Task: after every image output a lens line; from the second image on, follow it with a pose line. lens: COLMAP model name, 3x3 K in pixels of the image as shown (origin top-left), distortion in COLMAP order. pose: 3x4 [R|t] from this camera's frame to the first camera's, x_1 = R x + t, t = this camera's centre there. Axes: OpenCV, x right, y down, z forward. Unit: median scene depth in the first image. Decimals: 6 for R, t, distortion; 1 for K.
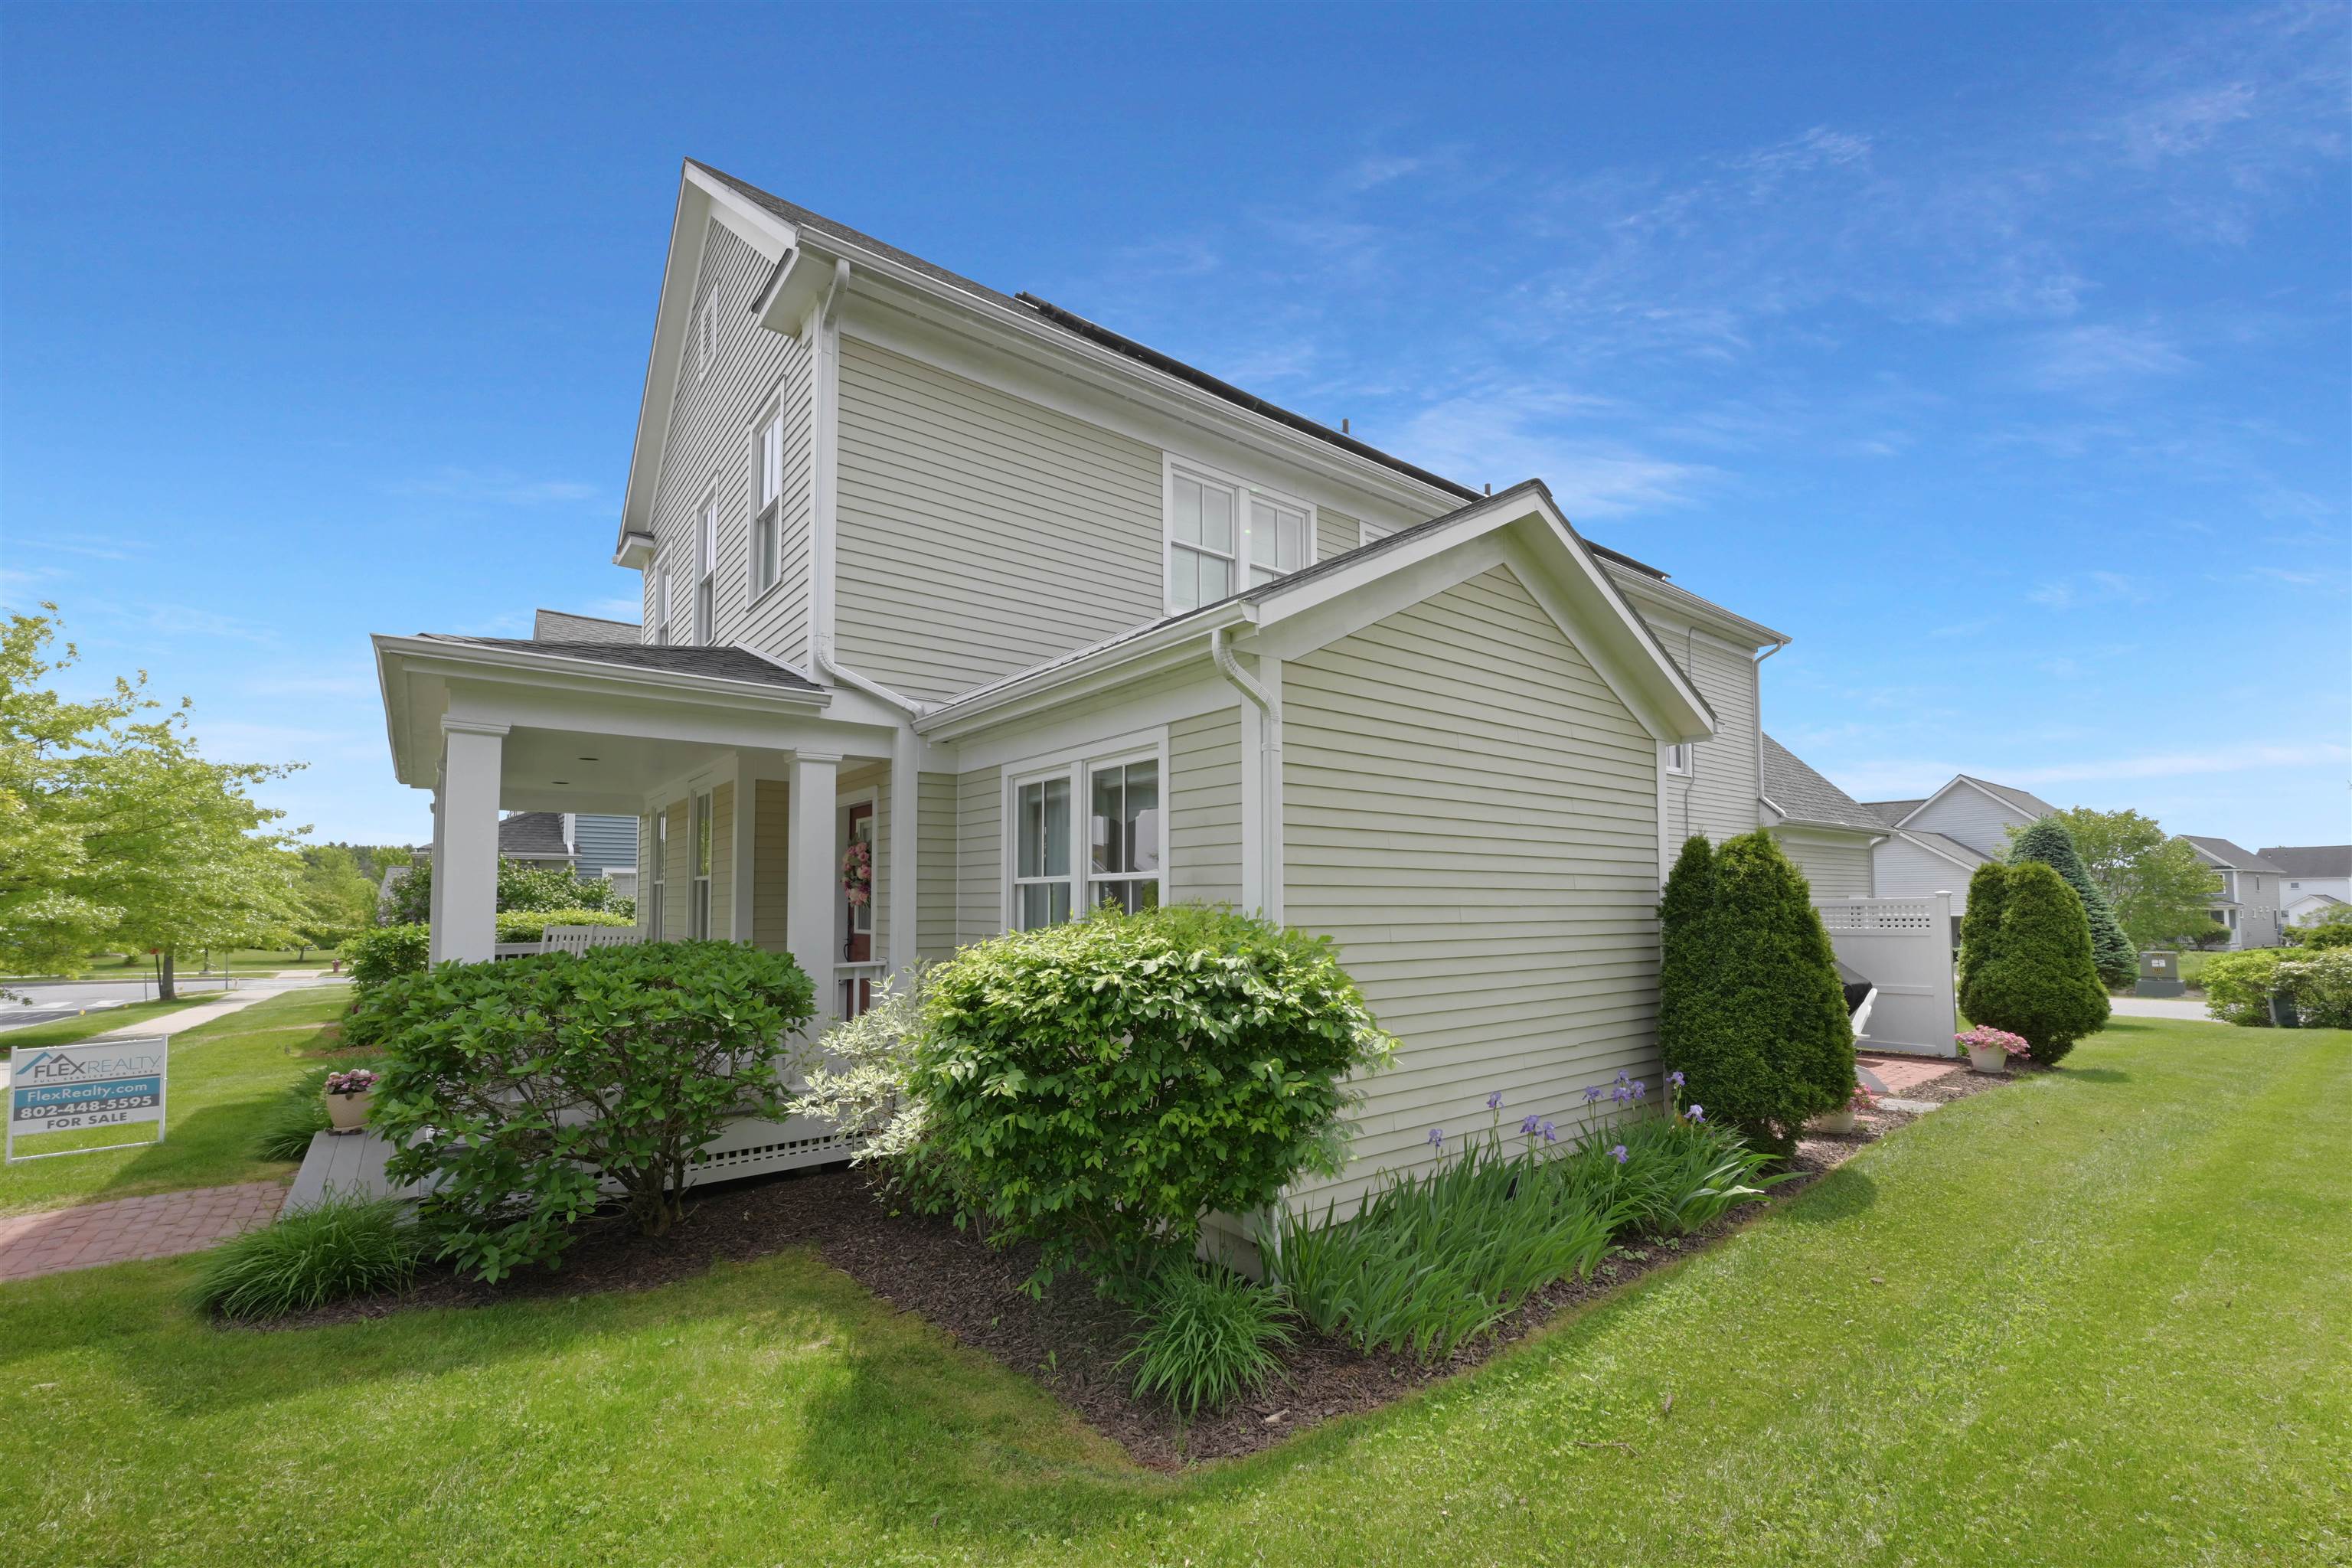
lens RADIAL K [[967.7, 0, 1180.5], [0, 967.7, 948.9], [0, 0, 1]] dist [-0.000091, -0.000080]
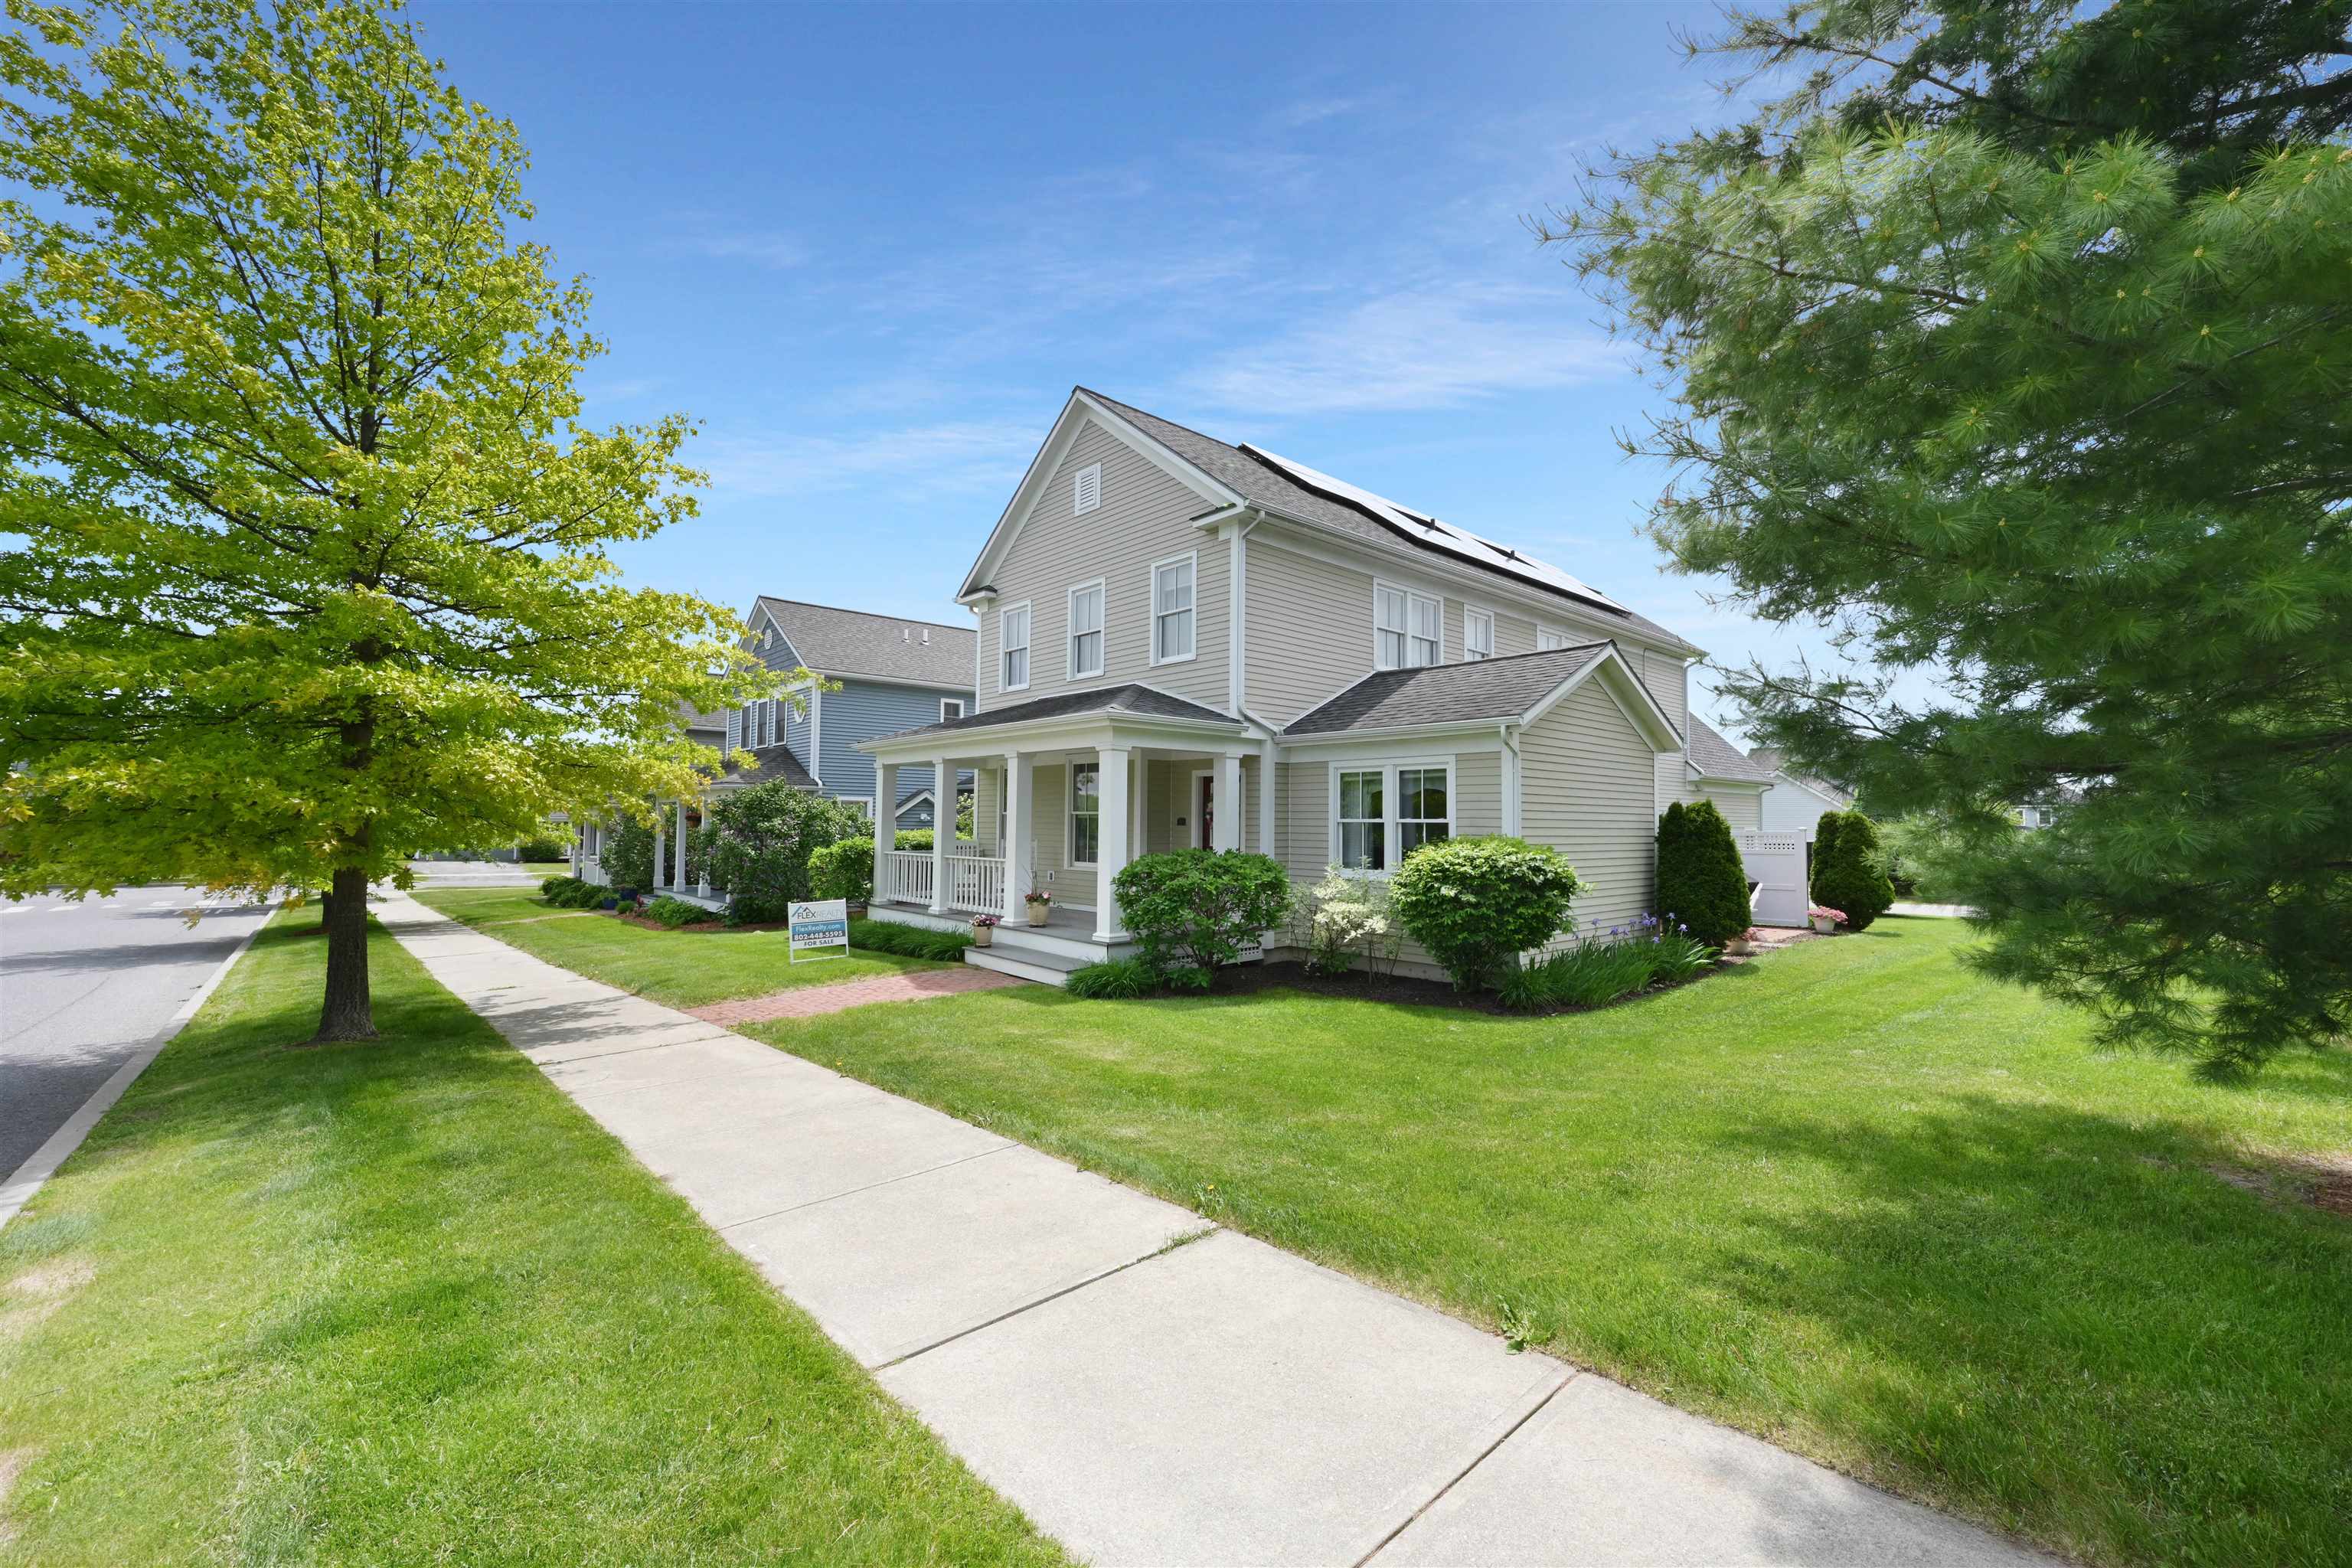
lens RADIAL K [[926.1, 0, 1133.6], [0, 926.1, 877.4], [0, 0, 1]] dist [0.001041, 0.000187]
pose [[0.999606, 0.008673, 0.026705, -0.627811], [-0.009001, 0.999885, 0.012176, 0.026681], [-0.026597, -0.012412, 0.999569, -0.877014]]
